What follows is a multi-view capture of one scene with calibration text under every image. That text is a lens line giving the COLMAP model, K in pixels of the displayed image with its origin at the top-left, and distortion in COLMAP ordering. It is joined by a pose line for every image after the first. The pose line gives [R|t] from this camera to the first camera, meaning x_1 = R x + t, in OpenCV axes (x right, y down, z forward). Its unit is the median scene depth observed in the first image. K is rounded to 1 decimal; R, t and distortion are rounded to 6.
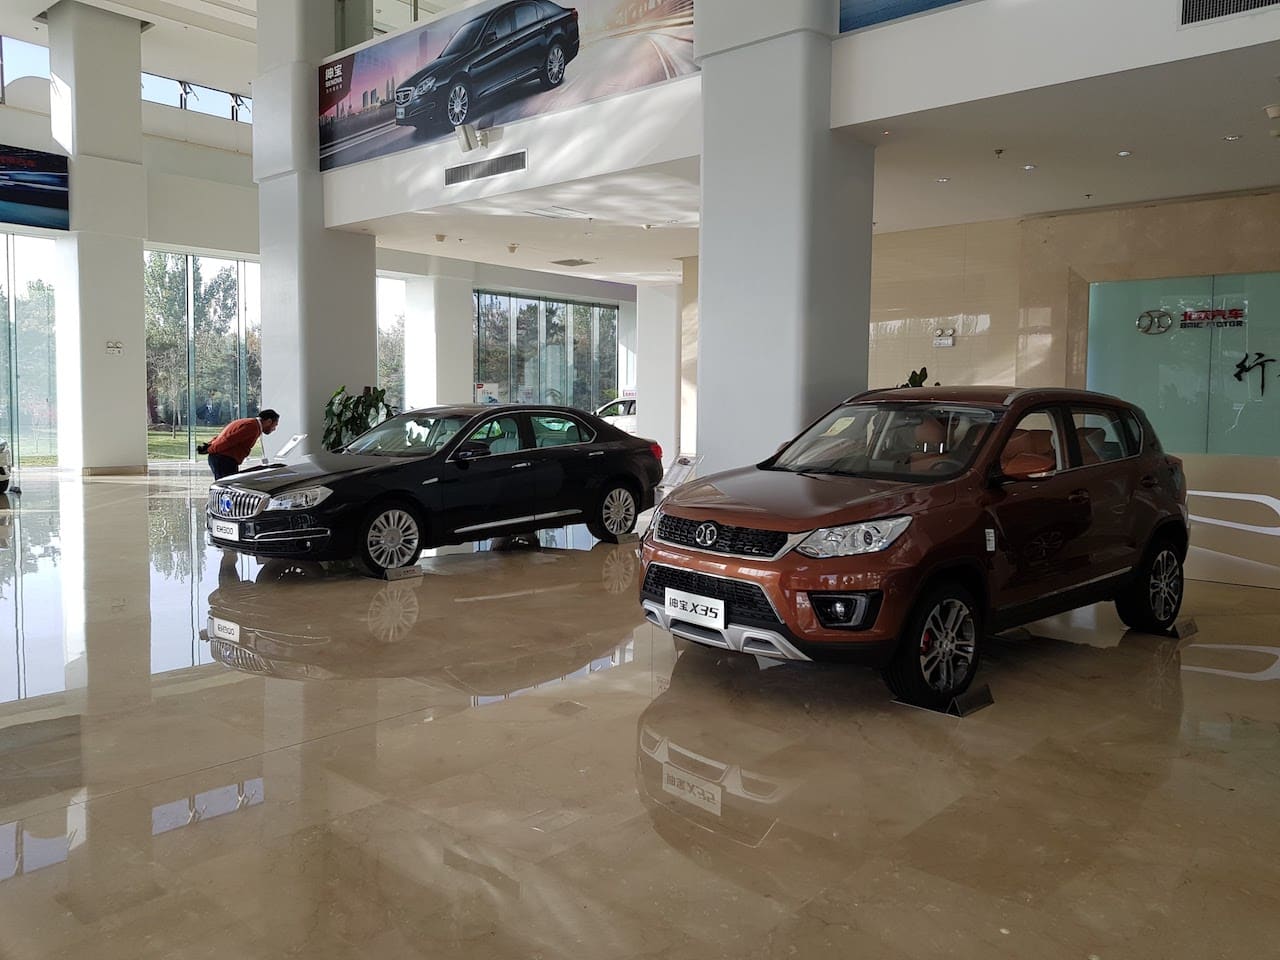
lens RADIAL K [[1069.7, 0, 640.0], [0, 1069.7, 480.0], [0, 0, 1]] dist [0.085618, -0.164546]
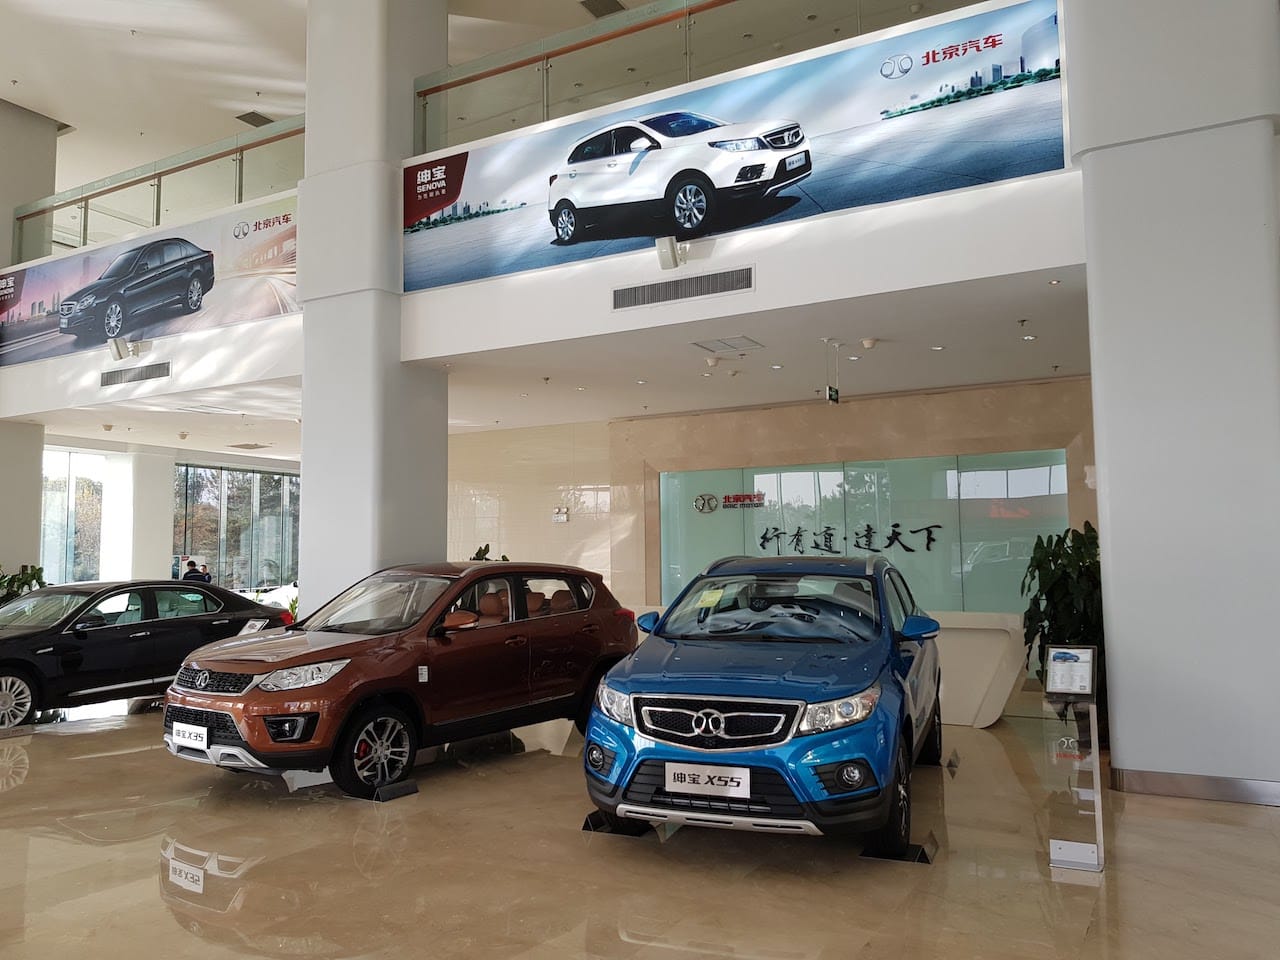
lens RADIAL K [[1069.7, 0, 640.0], [0, 1069.7, 480.0], [0, 0, 1]] dist [0.085618, -0.164546]
pose [[0.977234, -0.001881, 0.212158, 0.150464], [0.033894, 0.988502, -0.147359, 0.010546], [-0.209441, 0.151195, 0.966061, -0.227816]]
